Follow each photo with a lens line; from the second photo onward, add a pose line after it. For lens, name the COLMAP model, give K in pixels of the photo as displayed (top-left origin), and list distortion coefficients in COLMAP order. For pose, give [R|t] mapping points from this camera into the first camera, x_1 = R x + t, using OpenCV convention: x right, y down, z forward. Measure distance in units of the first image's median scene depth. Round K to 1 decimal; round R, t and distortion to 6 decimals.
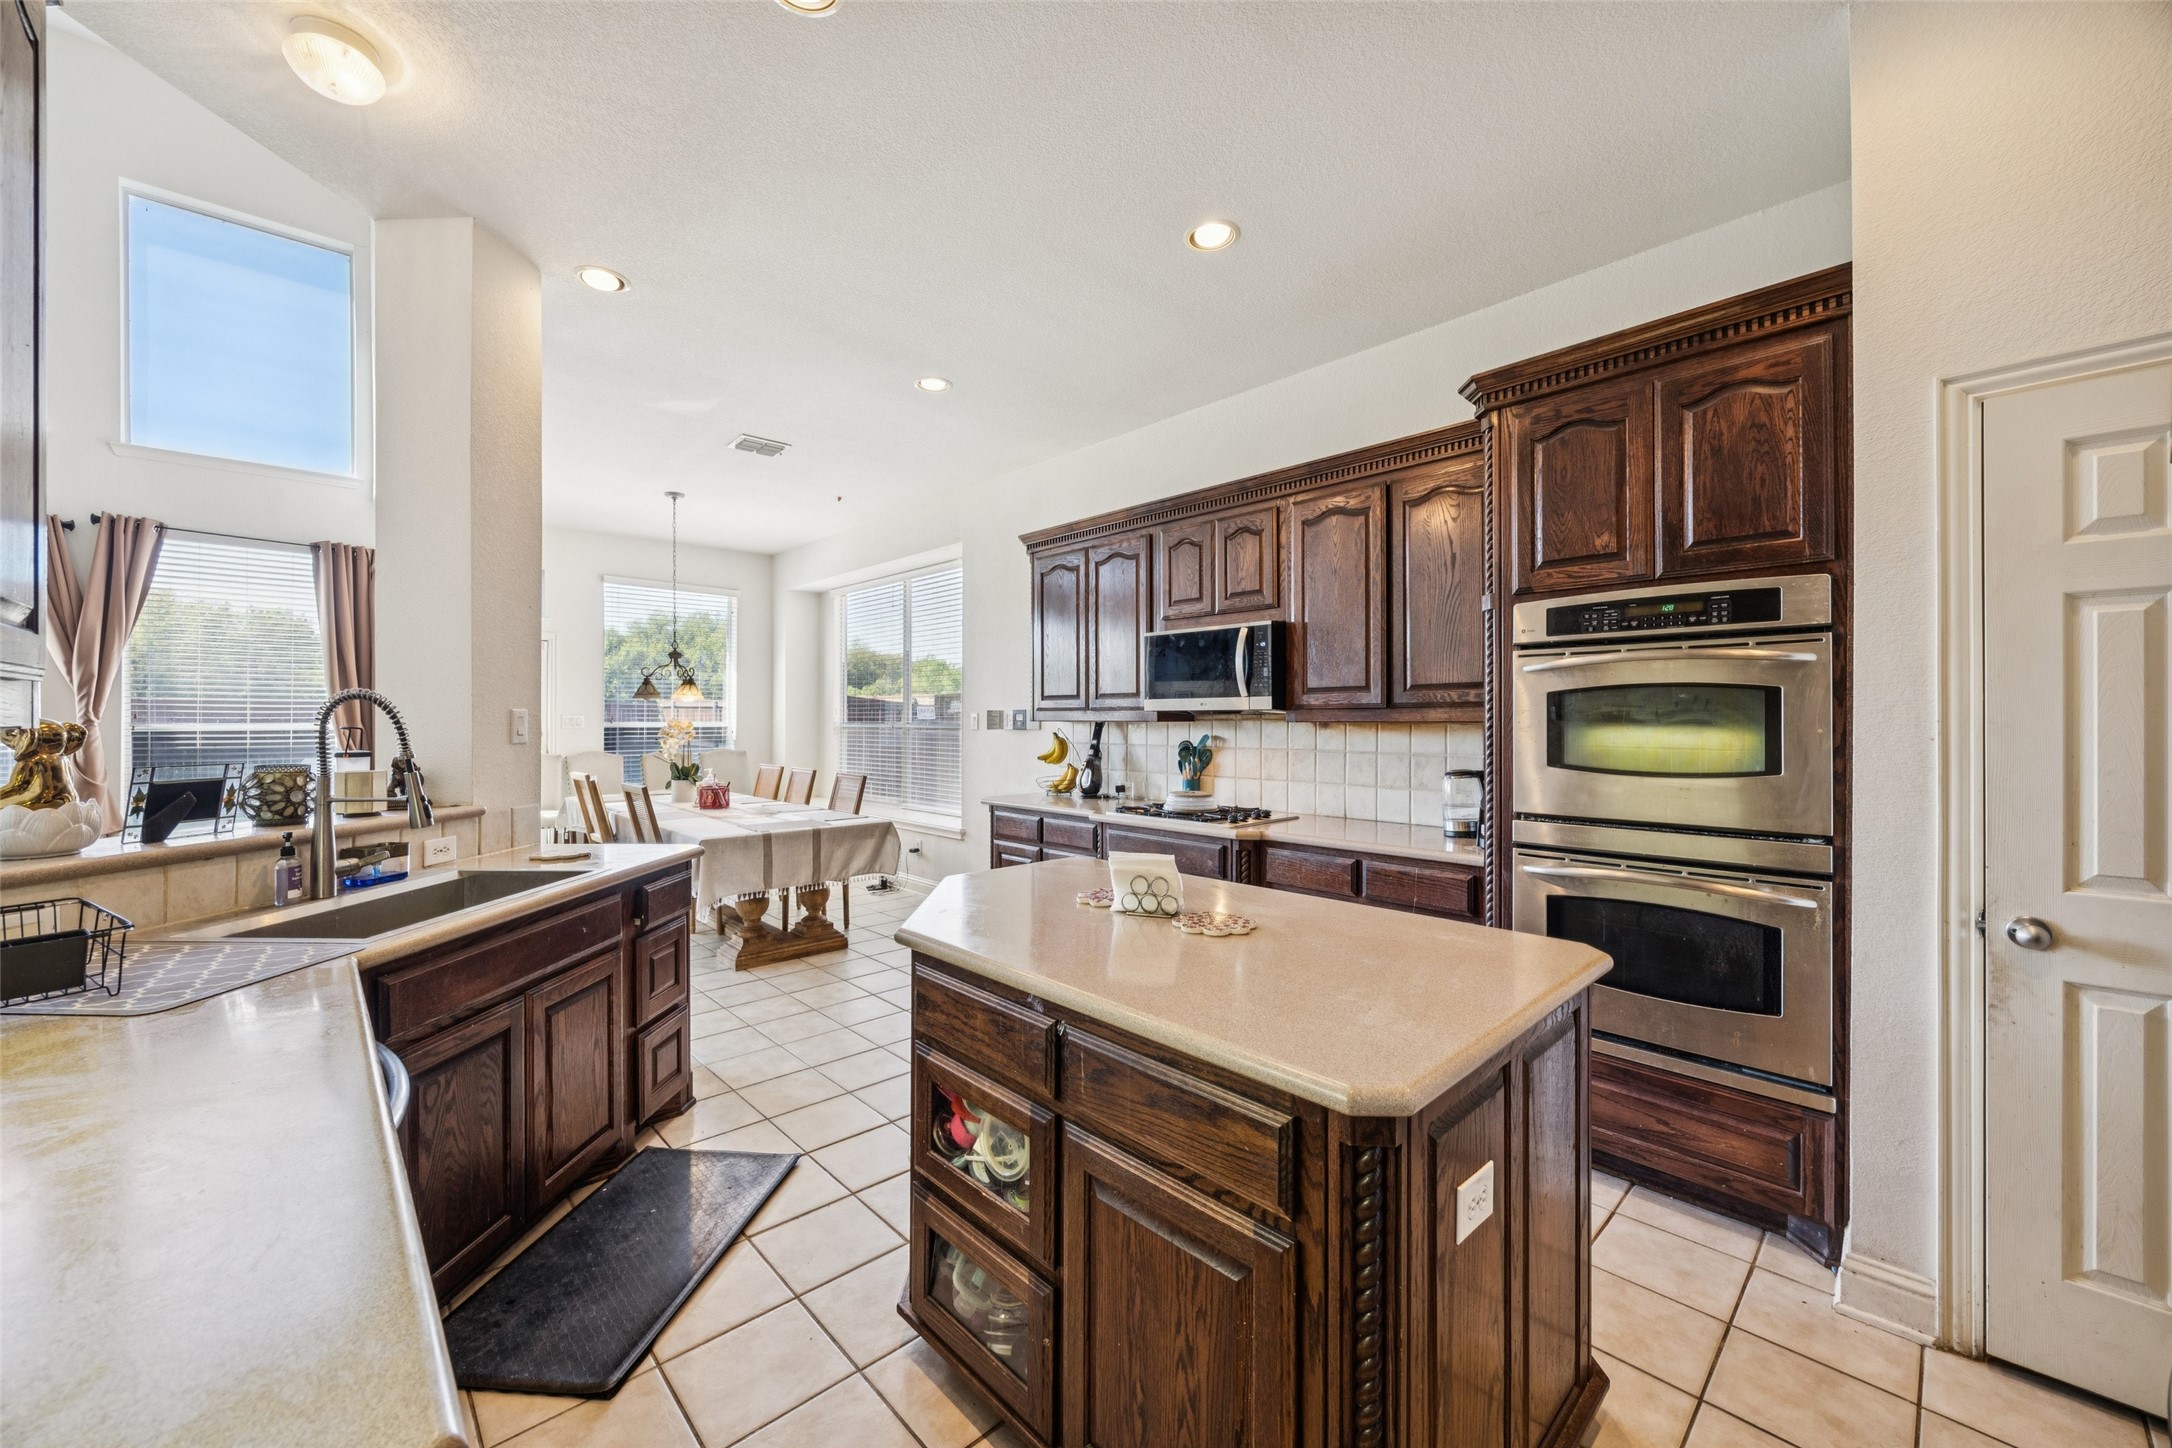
lens RADIAL K [[832.8, 0, 1074.5], [0, 832.8, 722.2], [0, 0, 1]] dist [0.002135, -0.000026]
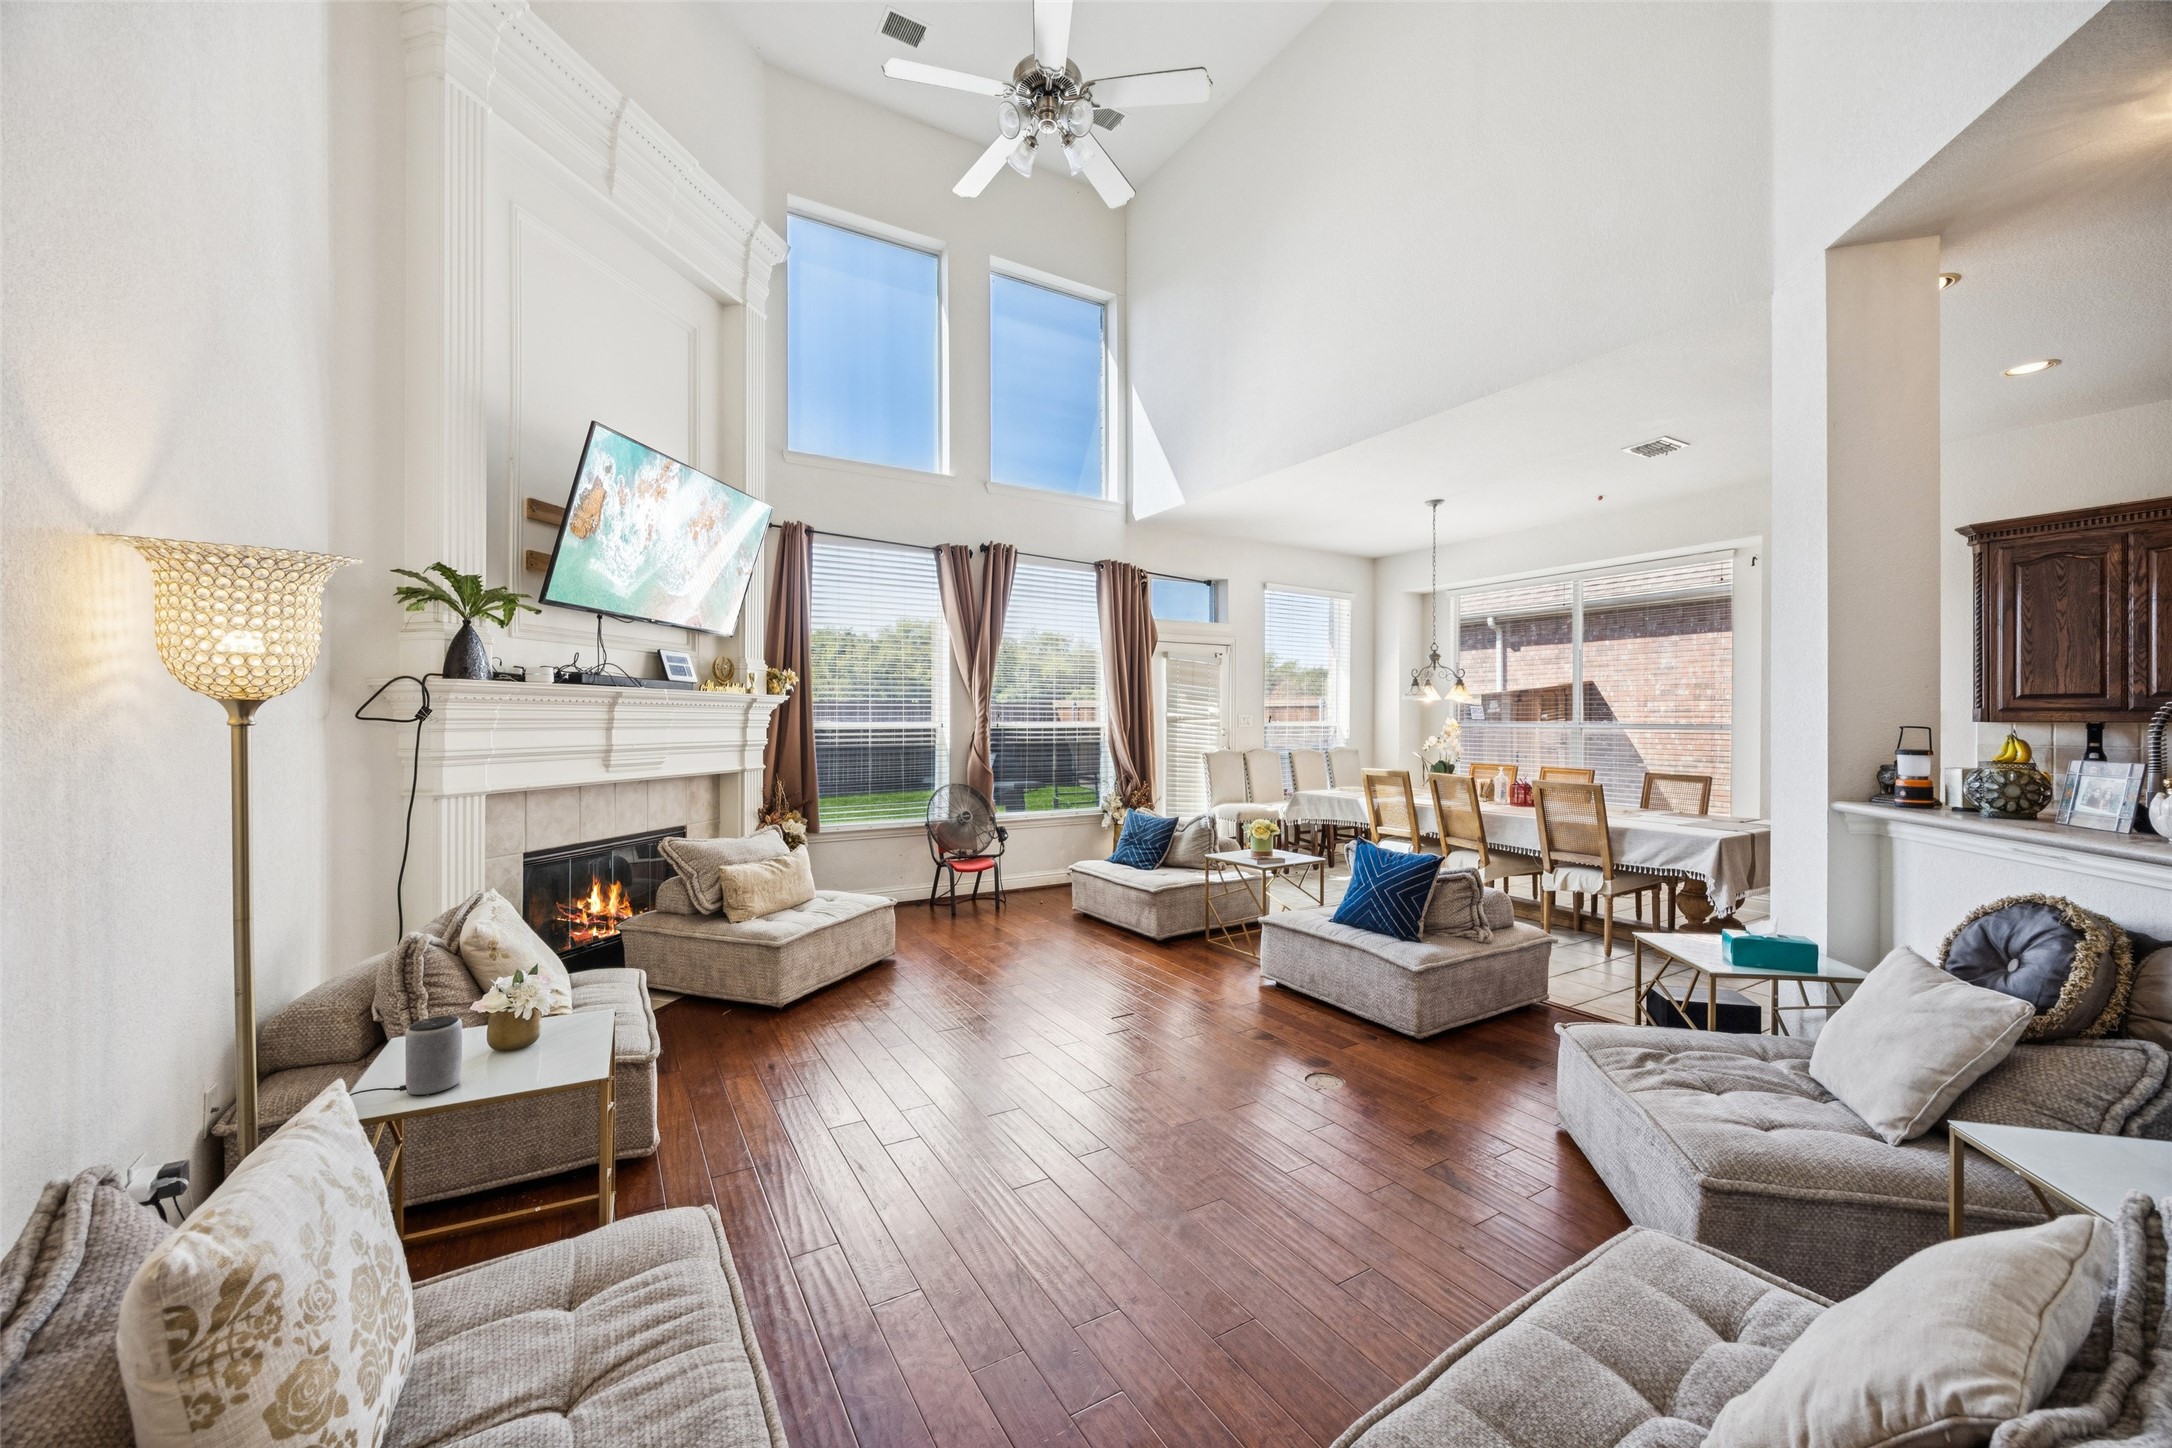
lens RADIAL K [[832.8, 0, 1082.1], [0, 832.8, 723.9], [0, 0, 1]] dist [0.002135, -0.000026]
pose [[0.978000, 0.005914, -0.208521, -0.731559], [-0.005491, 0.999982, 0.002608, 0.003119], [0.208532, -0.001405, 0.978014, -0.118633]]
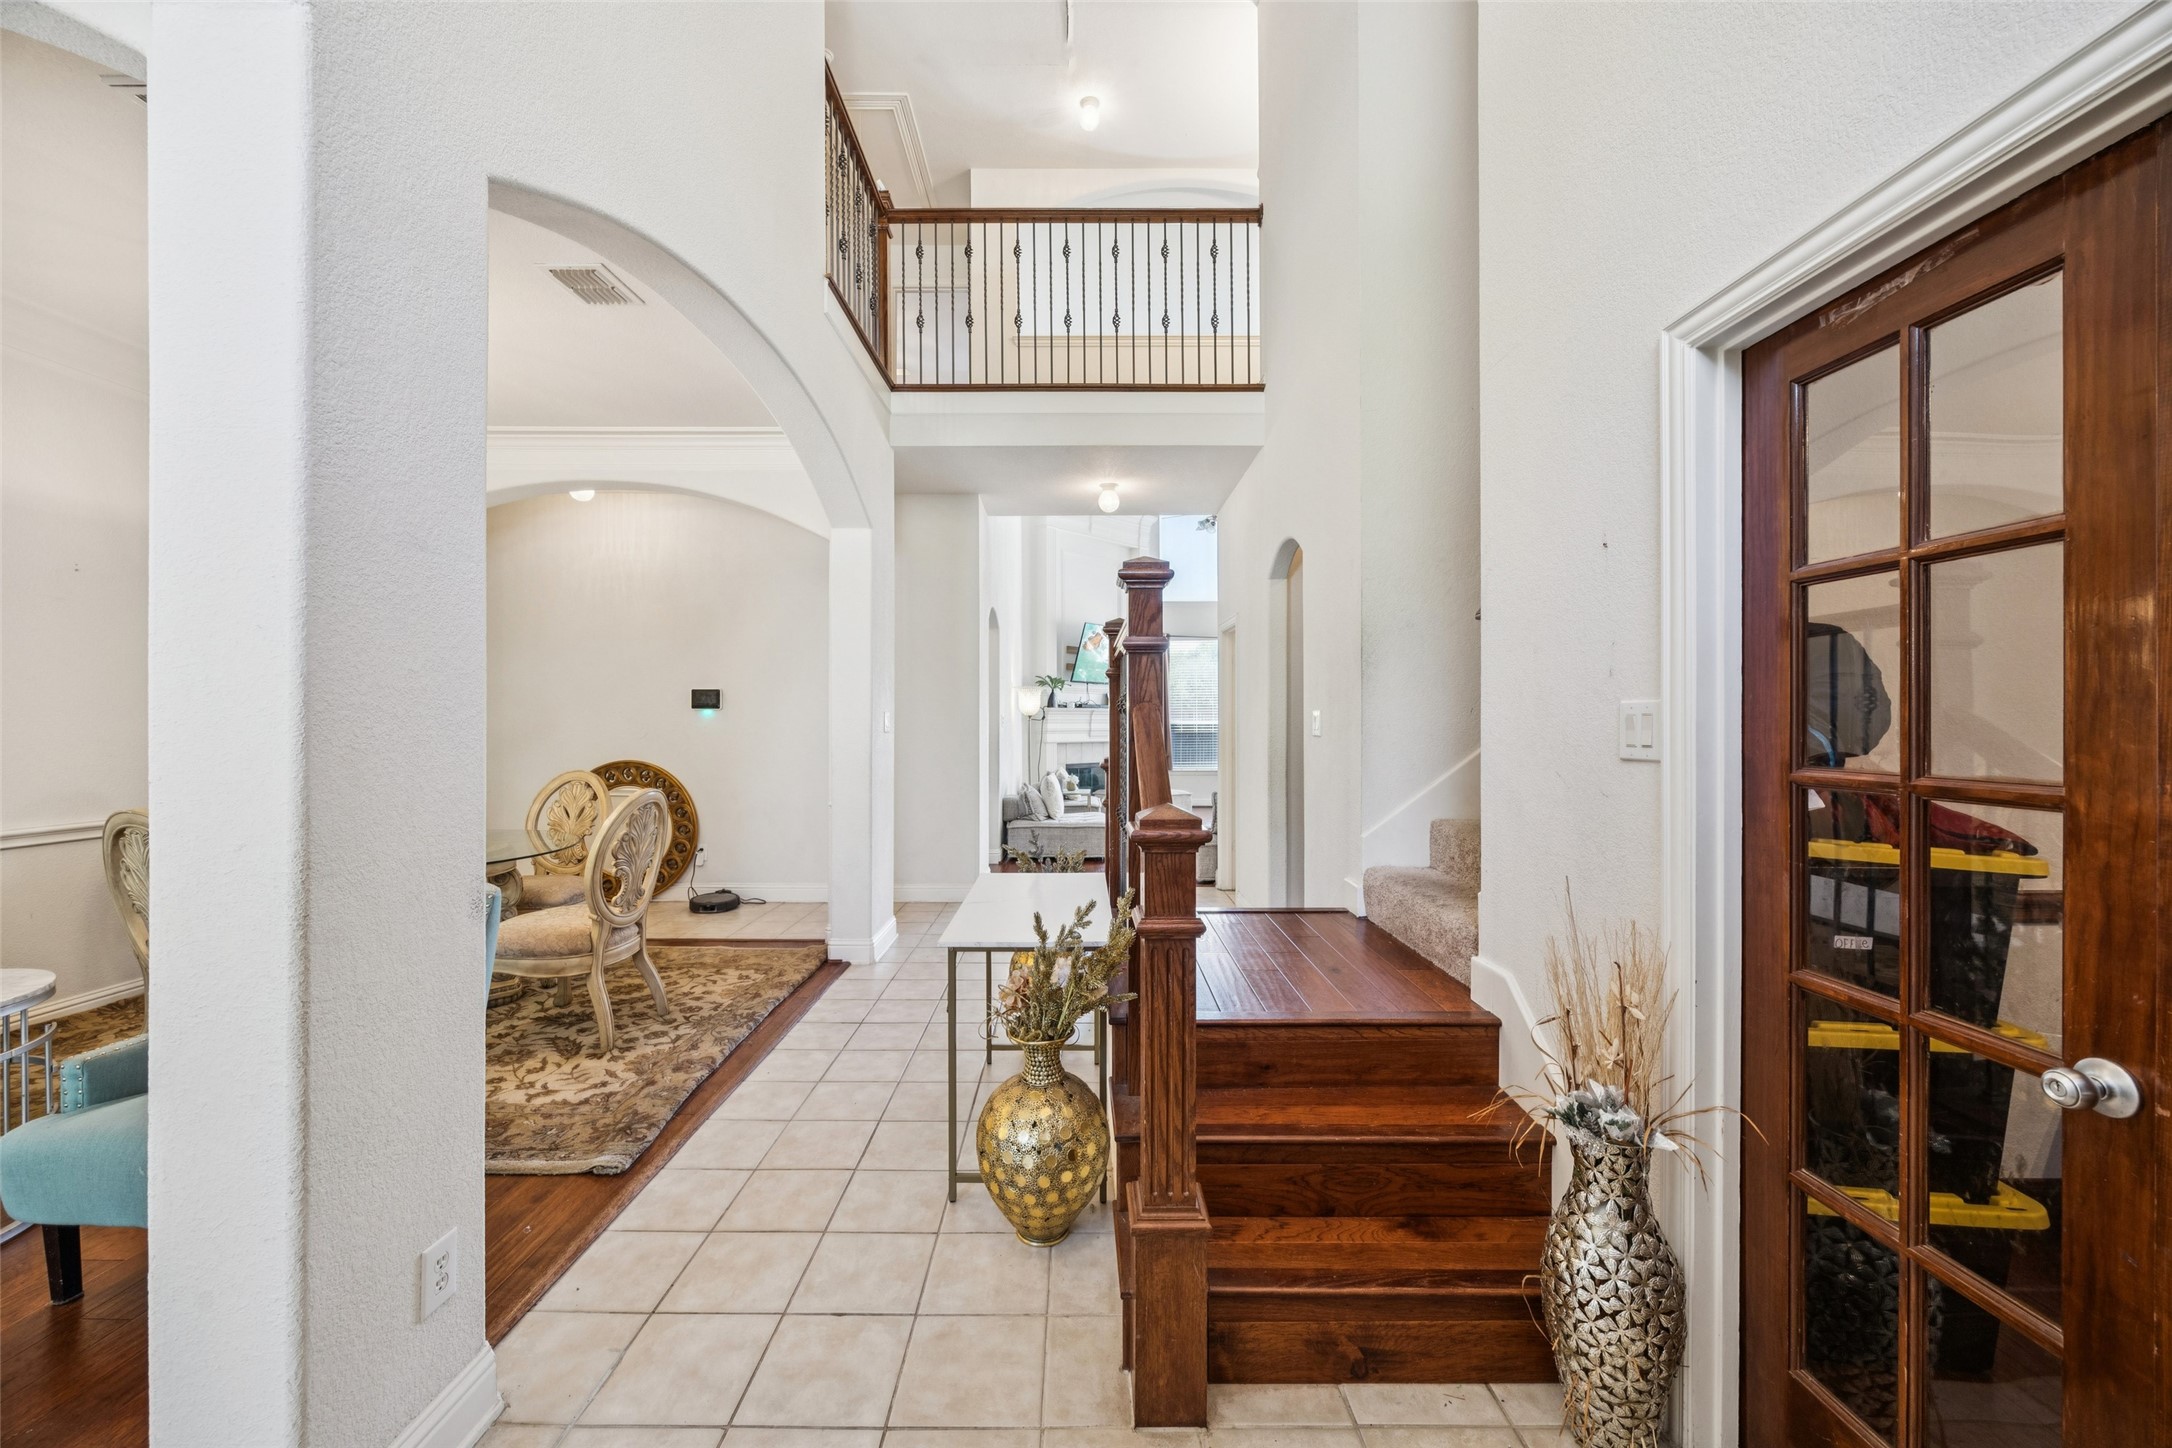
lens RADIAL K [[832.8, 0, 1087.1], [0, 832.8, 721.3], [0, 0, 1]] dist [0.002135, -0.000026]
pose [[0.727890, 0.005427, -0.685672, 0.118644], [-0.004953, 0.999984, 0.002657, 0.001747], [0.685676, 0.001462, 0.727906, -0.999179]]
